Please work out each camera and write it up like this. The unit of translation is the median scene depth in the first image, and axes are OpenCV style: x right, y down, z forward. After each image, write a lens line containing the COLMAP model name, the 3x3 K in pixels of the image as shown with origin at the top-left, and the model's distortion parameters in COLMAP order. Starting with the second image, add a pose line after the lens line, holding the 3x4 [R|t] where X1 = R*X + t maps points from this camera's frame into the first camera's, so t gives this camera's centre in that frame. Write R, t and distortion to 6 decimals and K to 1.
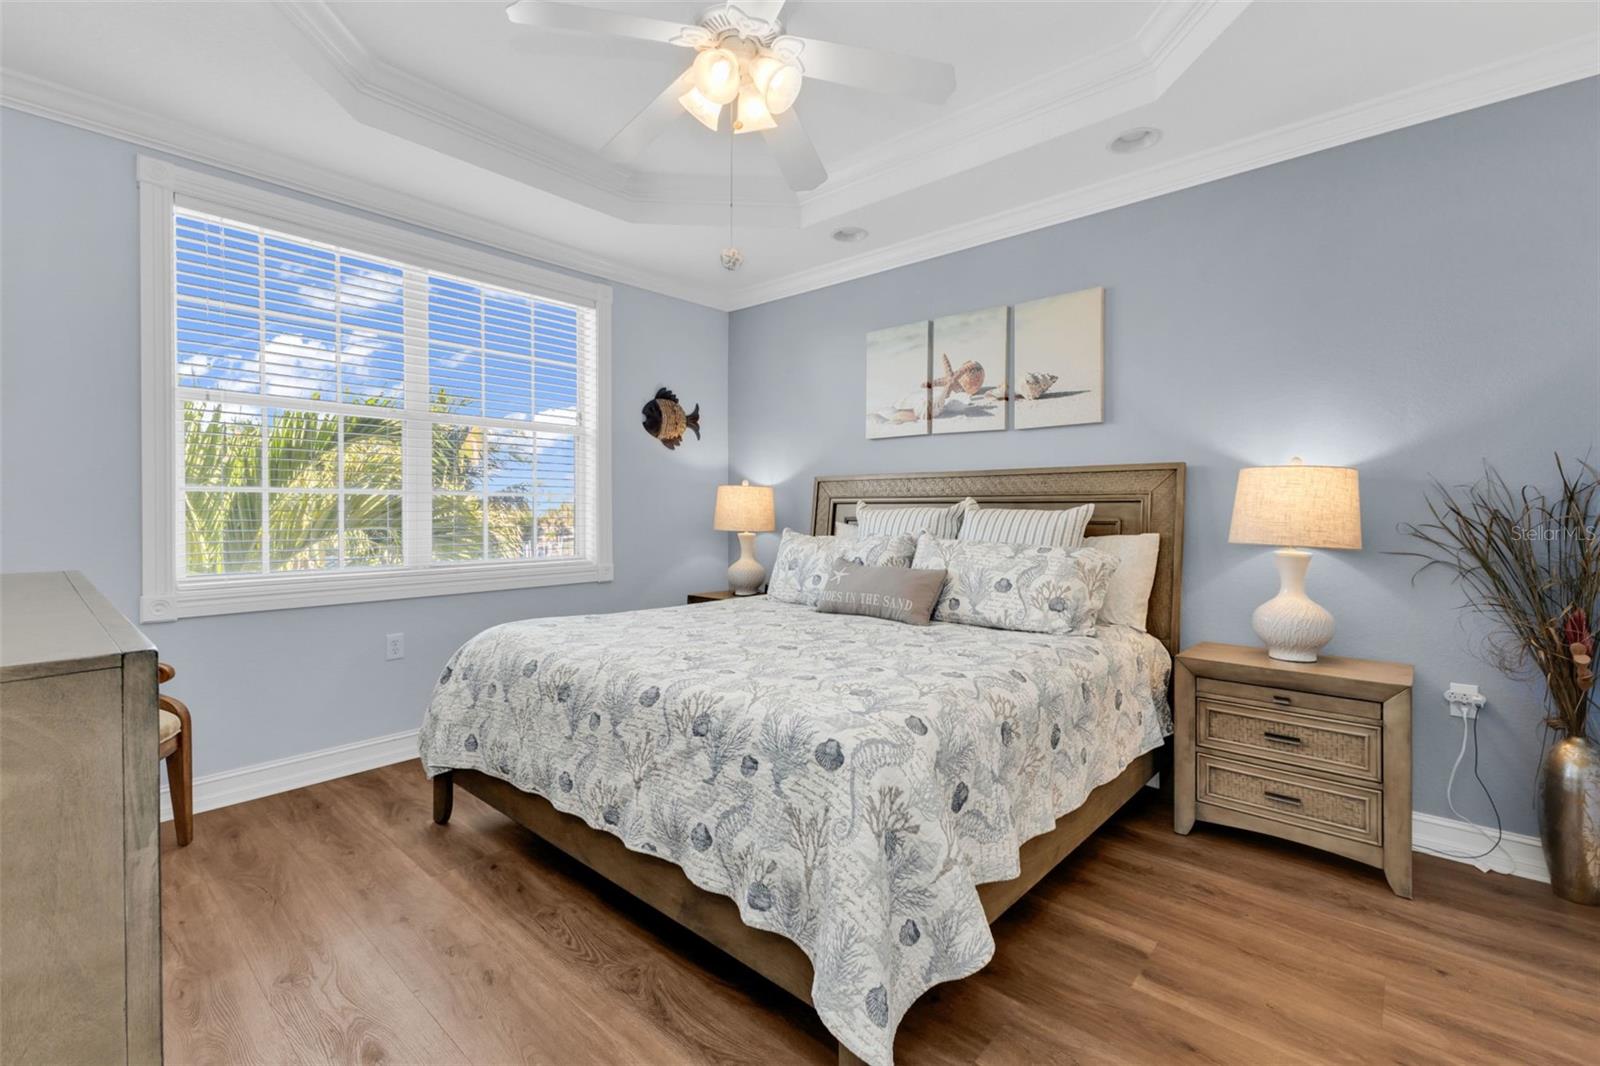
lens RADIAL K [[714.2, 0, 794.5], [0, 714.2, 536.1], [0, 0, 1]] dist [0.012706, -0.004316]
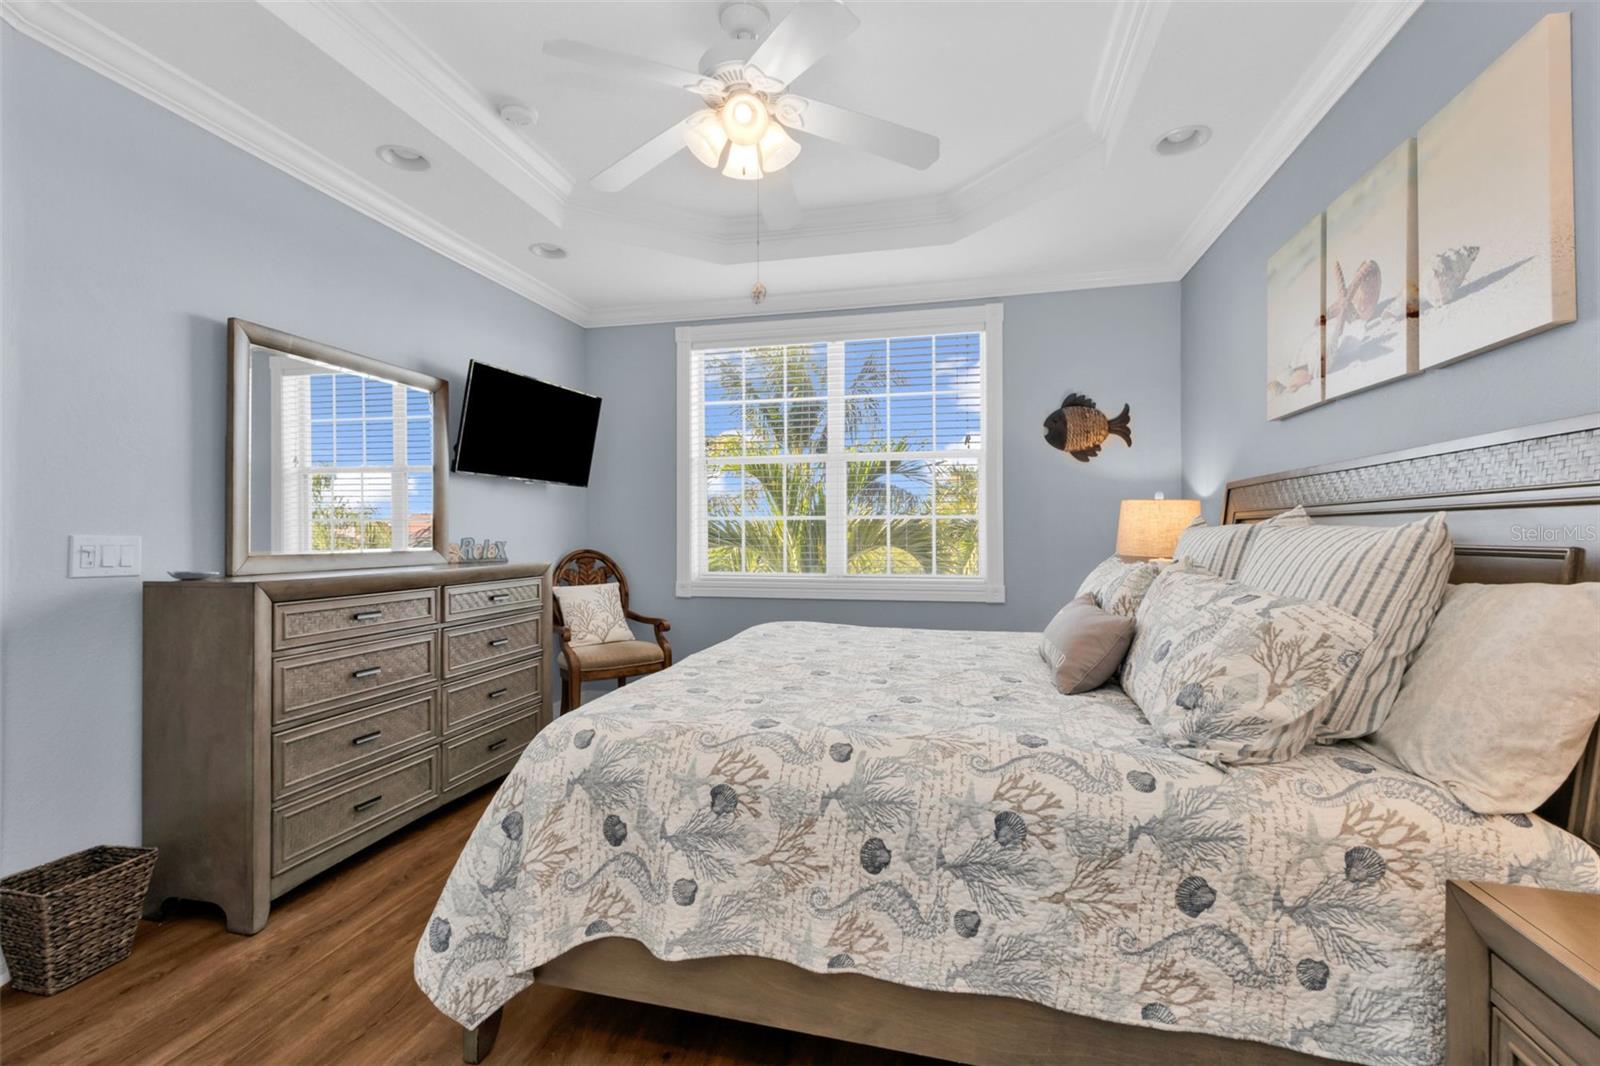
lens RADIAL K [[708.0, 0, 813.9], [0, 708.0, 543.6], [0, 0, 1]] dist [0.010143, -0.000417]
pose [[0.460524, 0.011656, -0.887571, 0.517229], [-0.030189, 0.999541, -0.002538, -0.008818], [0.887134, 0.027963, 0.460665, 0.345783]]
